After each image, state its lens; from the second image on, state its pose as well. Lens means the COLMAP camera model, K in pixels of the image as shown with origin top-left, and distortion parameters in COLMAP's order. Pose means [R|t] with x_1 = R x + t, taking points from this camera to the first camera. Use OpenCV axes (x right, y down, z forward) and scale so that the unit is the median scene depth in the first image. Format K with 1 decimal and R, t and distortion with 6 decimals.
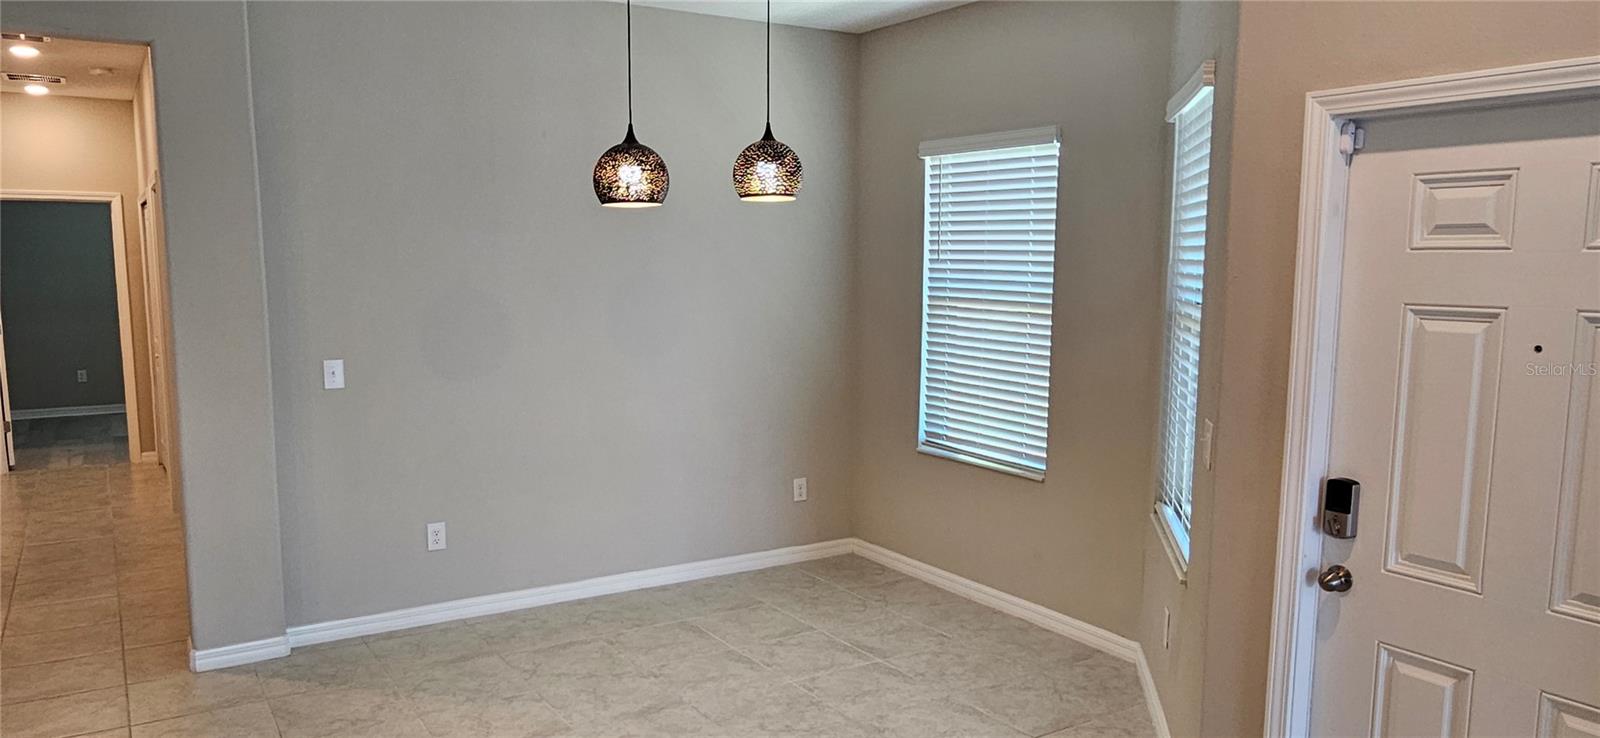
lens RADIAL K [[1092.8, 0, 762.4], [0, 1092.8, 386.3], [0, 0, 1]] dist [0.009597, 0.002359]
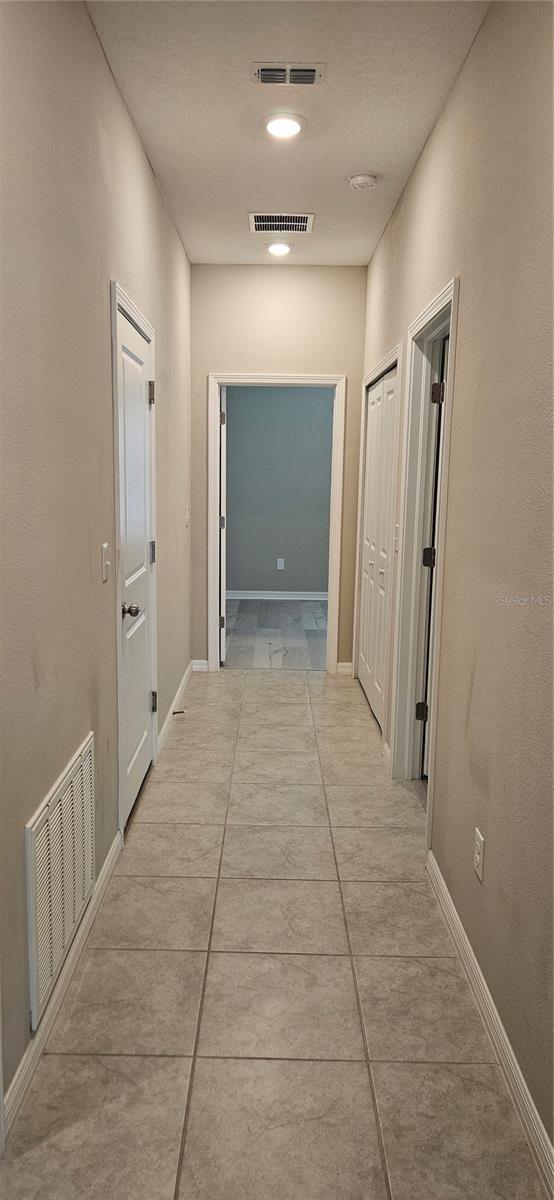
lens RADIAL K [[814.0, 0, 277.0], [0, 814.0, 600.0], [0, 0, 1]] dist [0.031059, 0.001794]
pose [[0.855371, 0.100181, -0.508236, -0.276093], [-0.083264, 0.994954, 0.055985, -0.026114], [0.511280, -0.005570, 0.859396, 0.397726]]
